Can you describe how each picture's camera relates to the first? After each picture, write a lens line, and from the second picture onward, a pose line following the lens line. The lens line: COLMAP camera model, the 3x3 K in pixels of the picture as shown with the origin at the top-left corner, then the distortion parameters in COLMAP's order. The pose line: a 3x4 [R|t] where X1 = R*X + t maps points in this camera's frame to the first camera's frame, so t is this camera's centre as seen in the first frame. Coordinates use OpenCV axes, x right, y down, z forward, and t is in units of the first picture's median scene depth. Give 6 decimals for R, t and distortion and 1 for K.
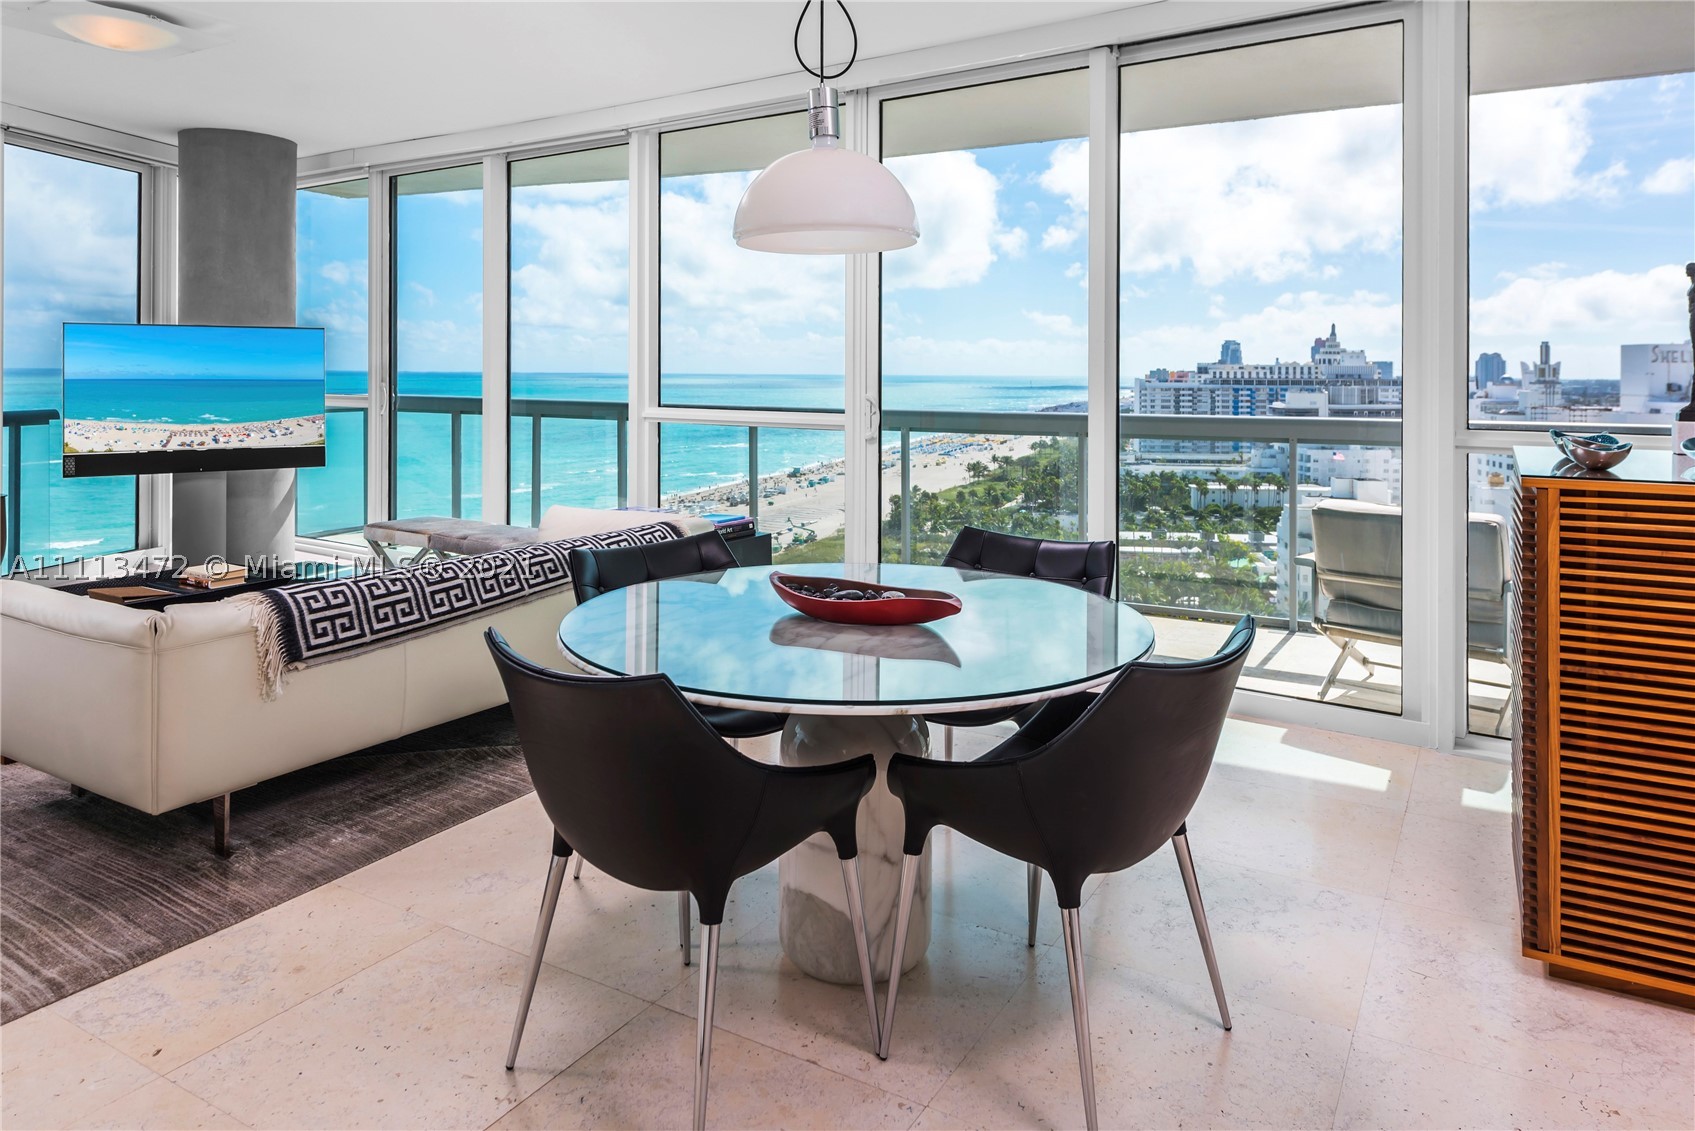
lens RADIAL K [[1135.8, 0, 905.4], [0, 1135.8, 358.8], [0, 0, 1]] dist [0.010287, -0.001720]
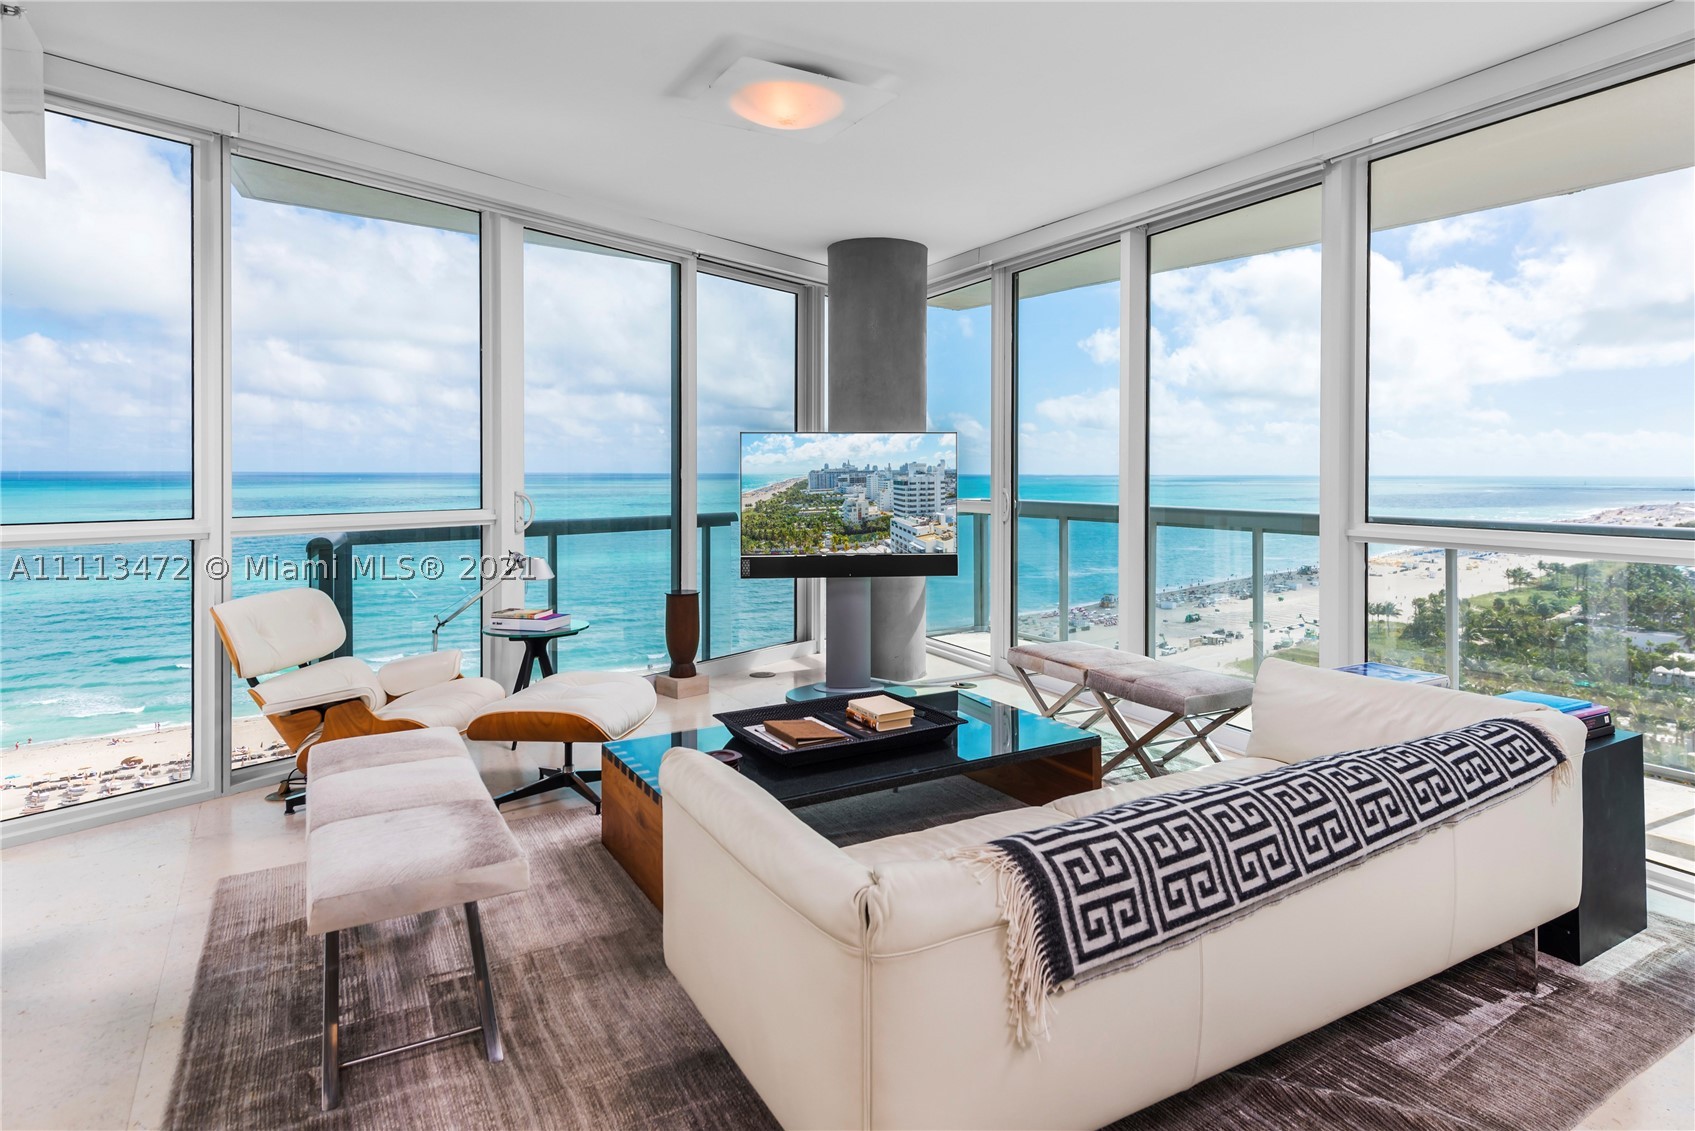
lens RADIAL K [[930.9, 0, 850.6], [0, 930.9, 469.7], [0, 0, 1]] dist [0.013926, -0.000904]
pose [[0.871750, -0.003253, -0.489940, -0.264844], [0.007474, 0.999950, 0.006660, -0.000601], [0.489893, -0.009468, 0.871731, 0.356582]]
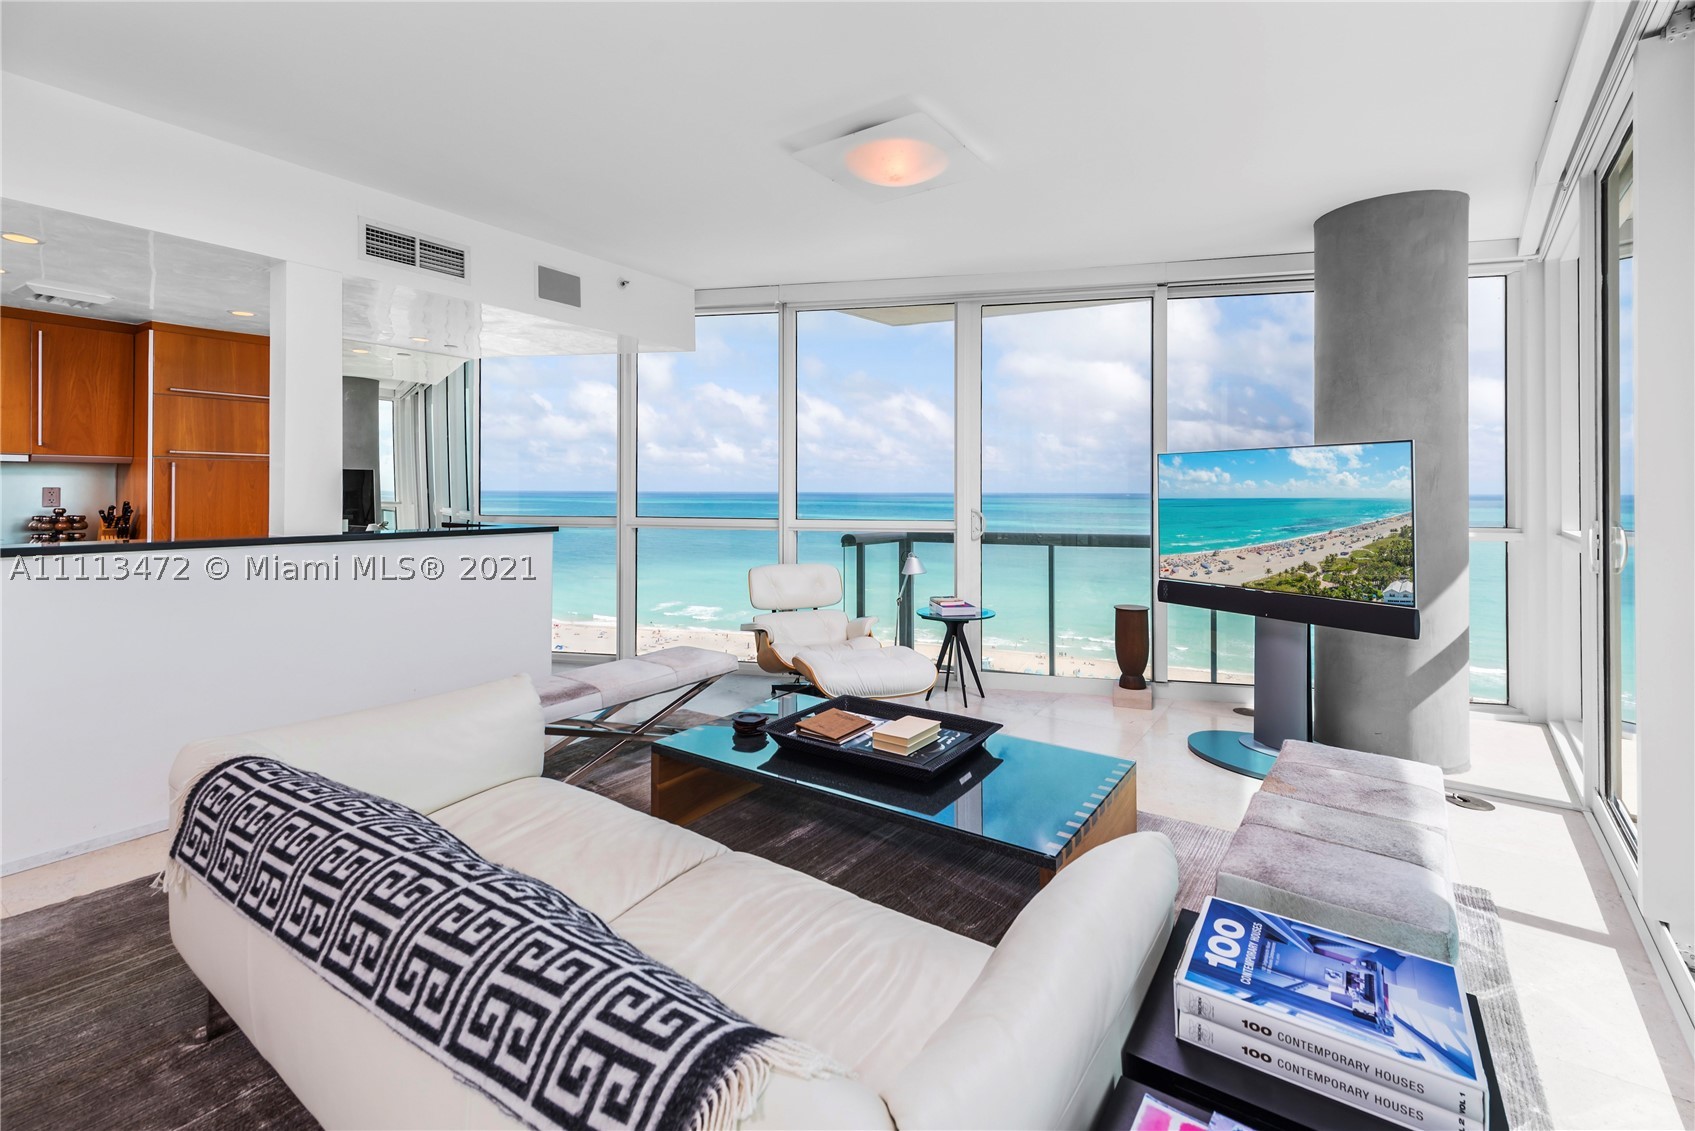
lens RADIAL K [[732.0, 0, 902.8], [0, 732.0, 485.1], [0, 0, 1]] dist [0.121595, -0.000054]
pose [[-0.013387, -0.012993, -0.999826, -0.045160], [0.009656, 0.999867, -0.013123, 0.006032], [0.999864, -0.009830, -0.013260, 0.921024]]
